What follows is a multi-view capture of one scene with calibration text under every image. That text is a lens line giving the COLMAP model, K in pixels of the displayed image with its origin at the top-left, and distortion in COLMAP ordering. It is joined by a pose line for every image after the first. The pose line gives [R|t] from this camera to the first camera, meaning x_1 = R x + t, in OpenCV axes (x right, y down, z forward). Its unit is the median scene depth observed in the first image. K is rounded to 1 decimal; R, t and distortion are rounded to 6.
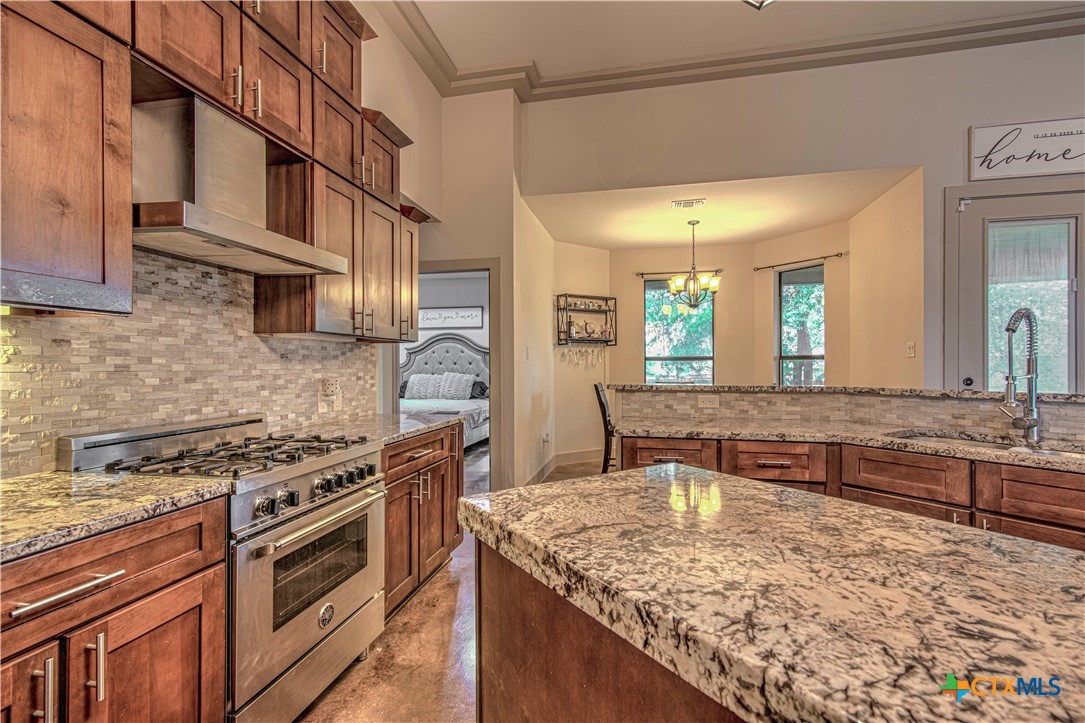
lens RADIAL K [[489.5, 0, 540.0], [0, 489.5, 361.6], [0, 0, 1]] dist [0.015430, -0.000942]
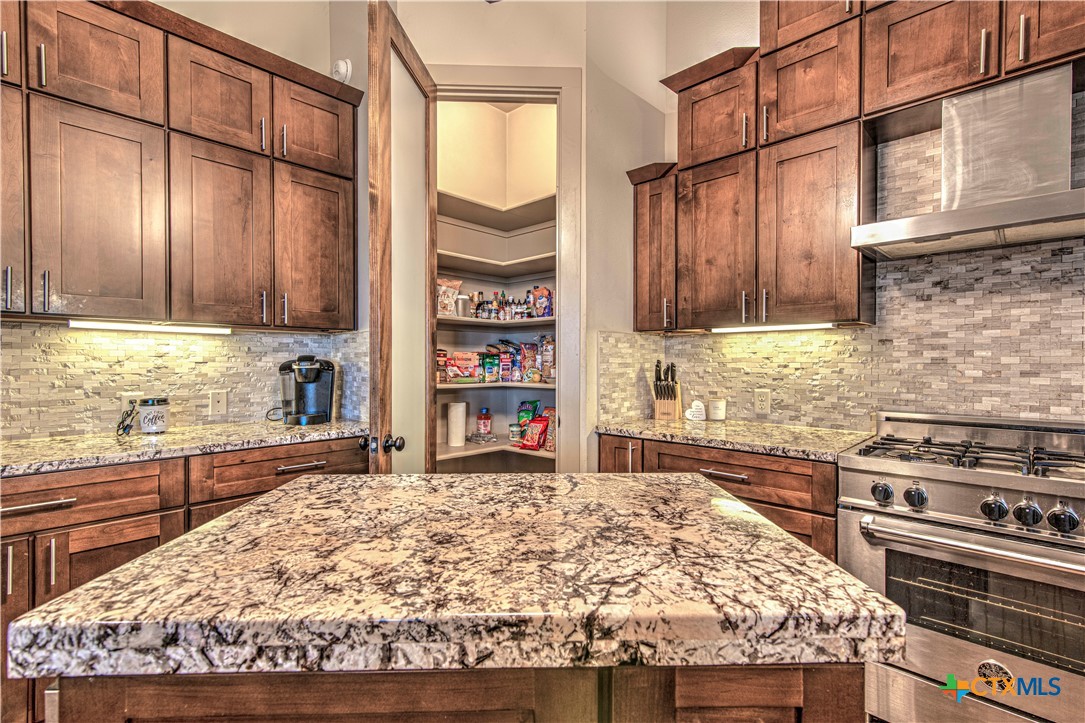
lens RADIAL K [[489.5, 0, 540.0], [0, 489.5, 361.6], [0, 0, 1]] dist [0.015430, -0.000942]
pose [[-0.523897, 0.001845, -0.851780, 0.604893], [0.007423, 0.999970, -0.002400, 0.011092], [0.851749, -0.007580, -0.523895, 0.780746]]
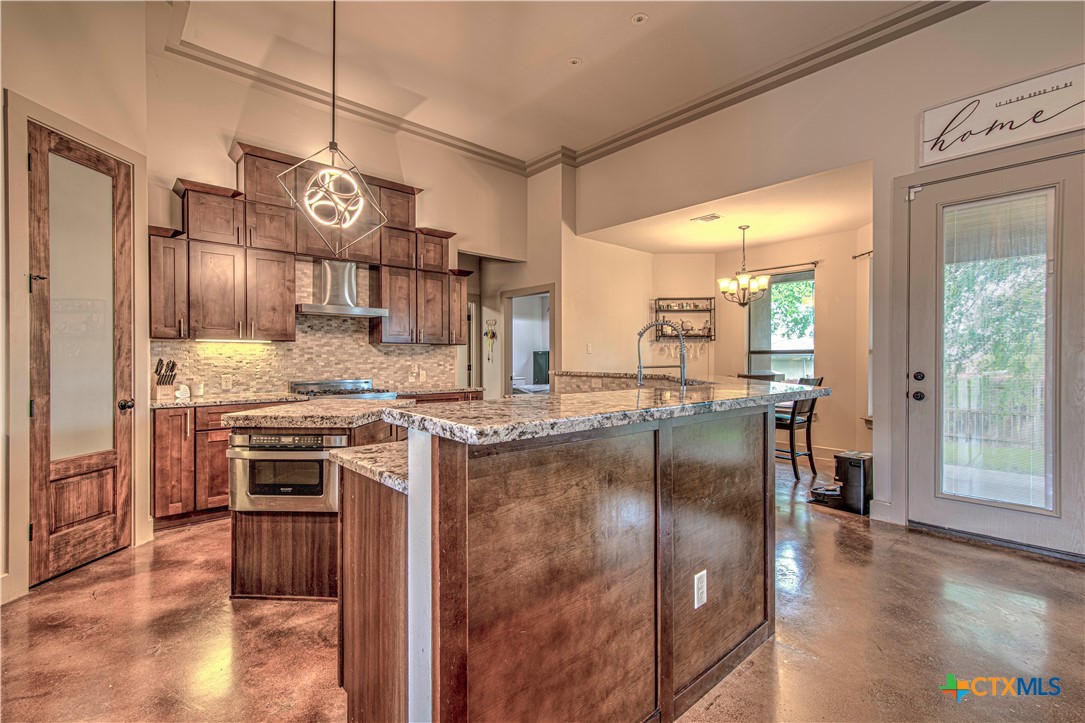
lens RADIAL K [[489.5, 0, 540.0], [0, 489.5, 361.6], [0, 0, 1]] dist [0.015430, -0.000942]
pose [[0.807116, 0.006415, -0.590358, 1.756417], [0.002255, 0.999900, 0.013948, -0.006170], [0.590389, -0.012589, 0.807021, -0.446129]]
